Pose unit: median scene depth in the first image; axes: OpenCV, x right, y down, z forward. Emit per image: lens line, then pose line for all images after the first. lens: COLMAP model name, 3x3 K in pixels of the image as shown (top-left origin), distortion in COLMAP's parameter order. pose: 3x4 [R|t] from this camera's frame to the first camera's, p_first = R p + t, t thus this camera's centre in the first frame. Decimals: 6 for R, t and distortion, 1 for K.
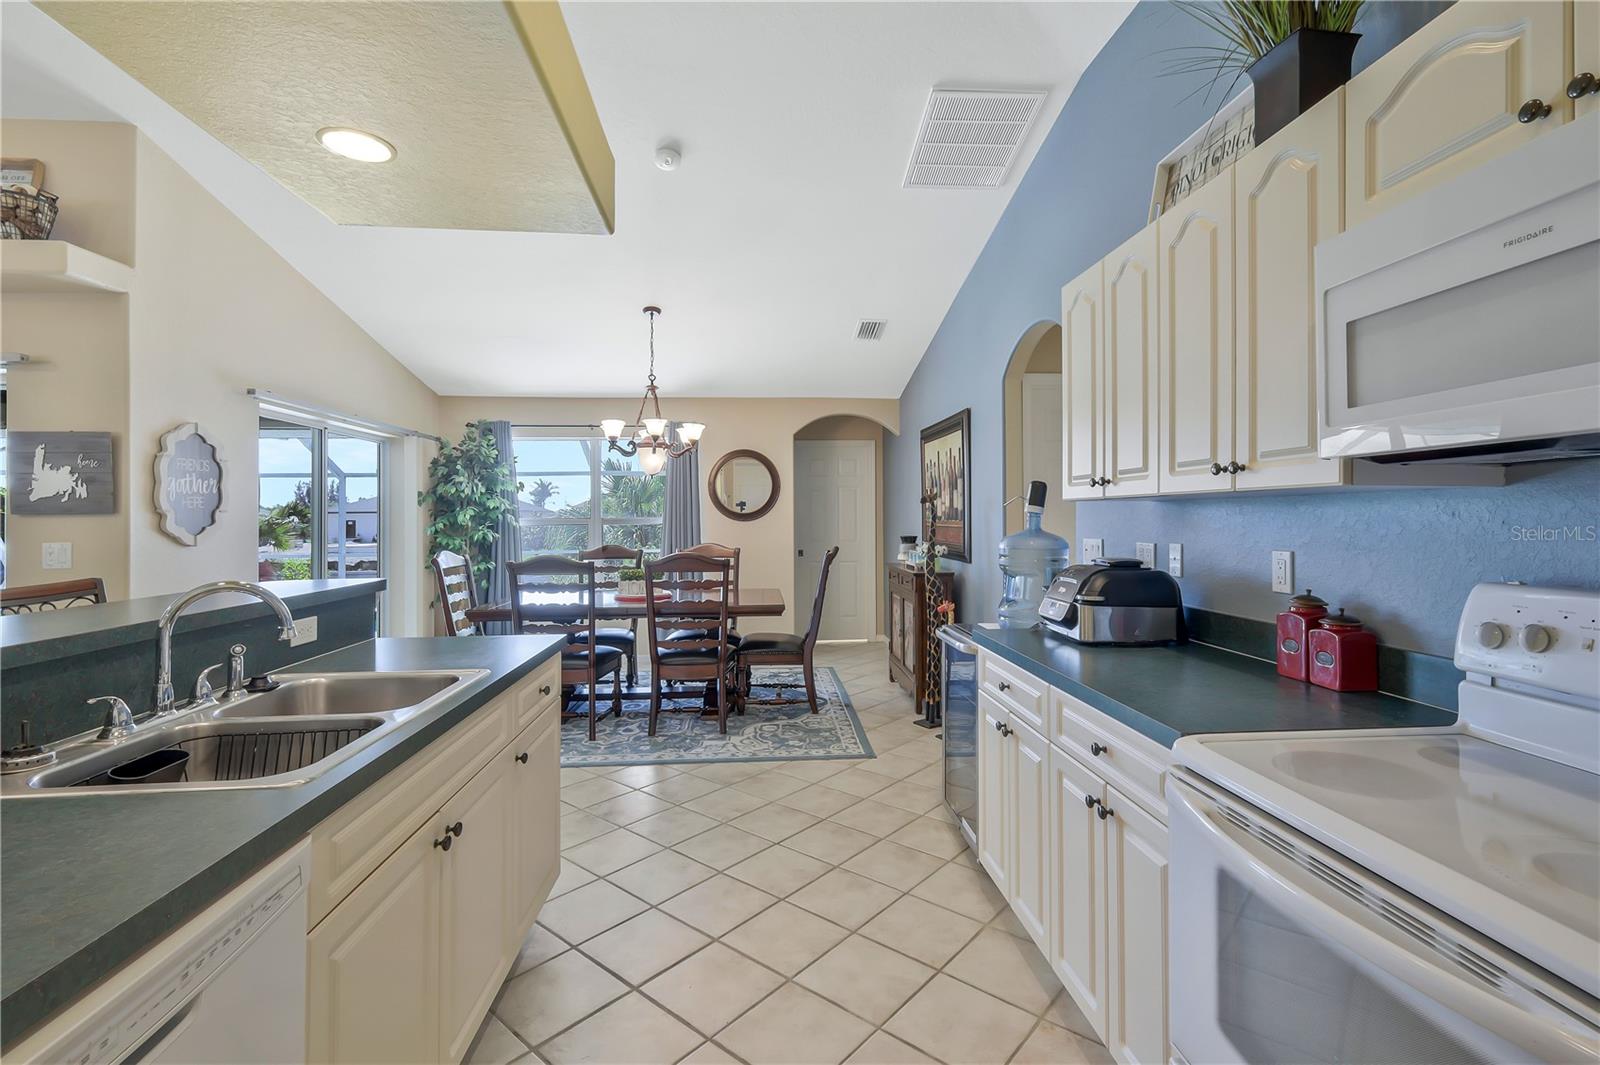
lens RADIAL K [[732.6, 0, 810.1], [0, 732.6, 512.9], [0, 0, 1]] dist [0.001069, -0.000191]
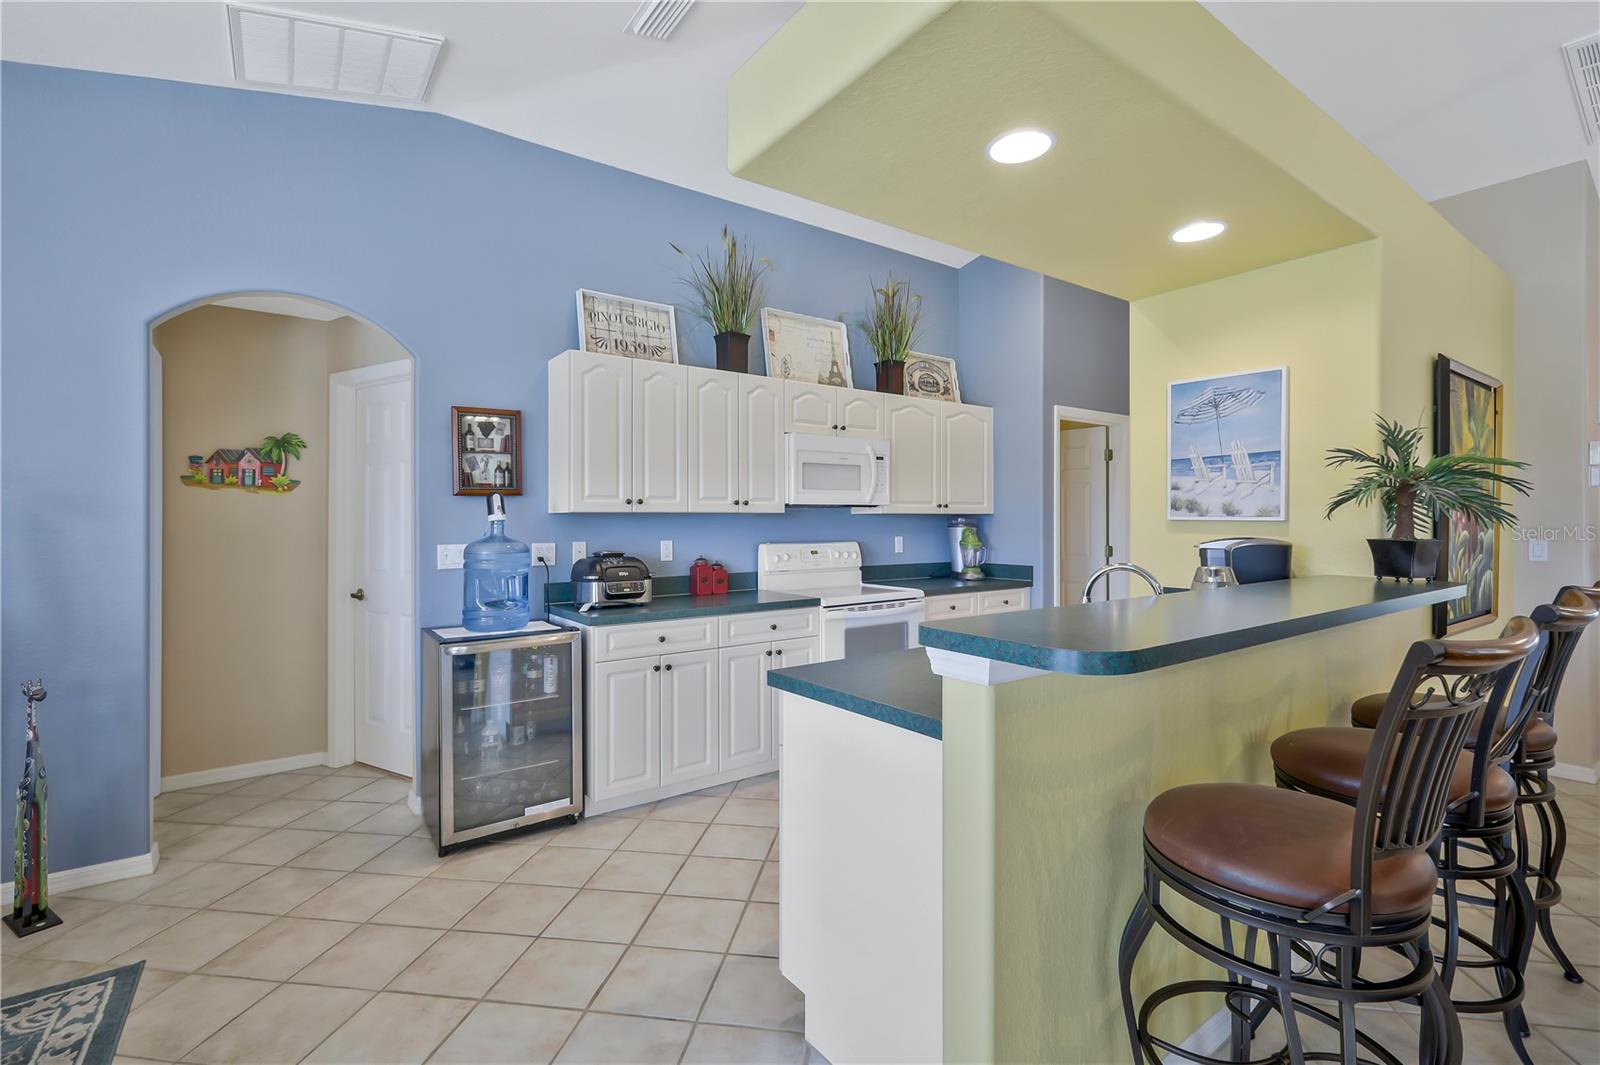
lens RADIAL K [[720.9, 0, 806.5], [0, 720.9, 520.4], [0, 0, 1]] dist [0.009225, 0.000217]
pose [[-0.525609, 0.009687, 0.850671, -0.626872], [0.003308, 0.999951, -0.009343, 0.008863], [-0.850720, -0.002097, -0.525616, 0.846229]]
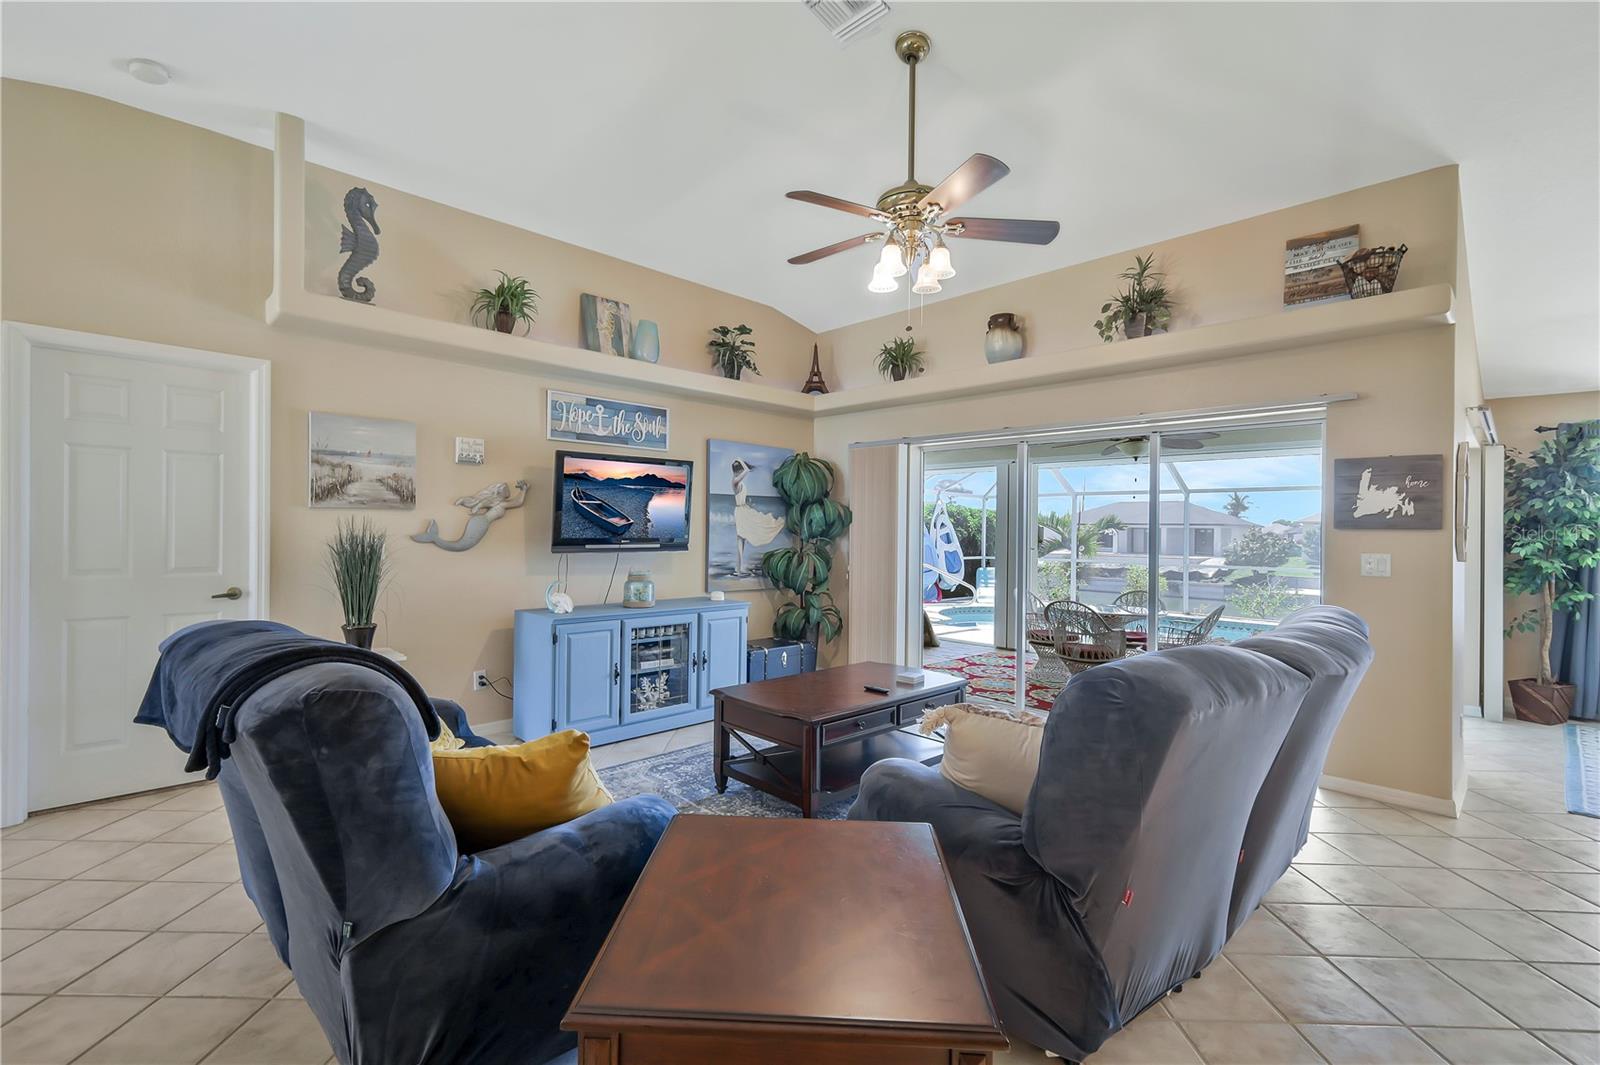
lens RADIAL K [[703.6, 0, 803.6], [0, 703.6, 520.6], [0, 0, 1]] dist [0.004212, 0.000302]
pose [[0.635108, 0.010257, -0.772355, -0.589311], [-0.015799, 0.999875, 0.000287, 0.001871], [0.772262, 0.012020, 0.635191, -0.307412]]
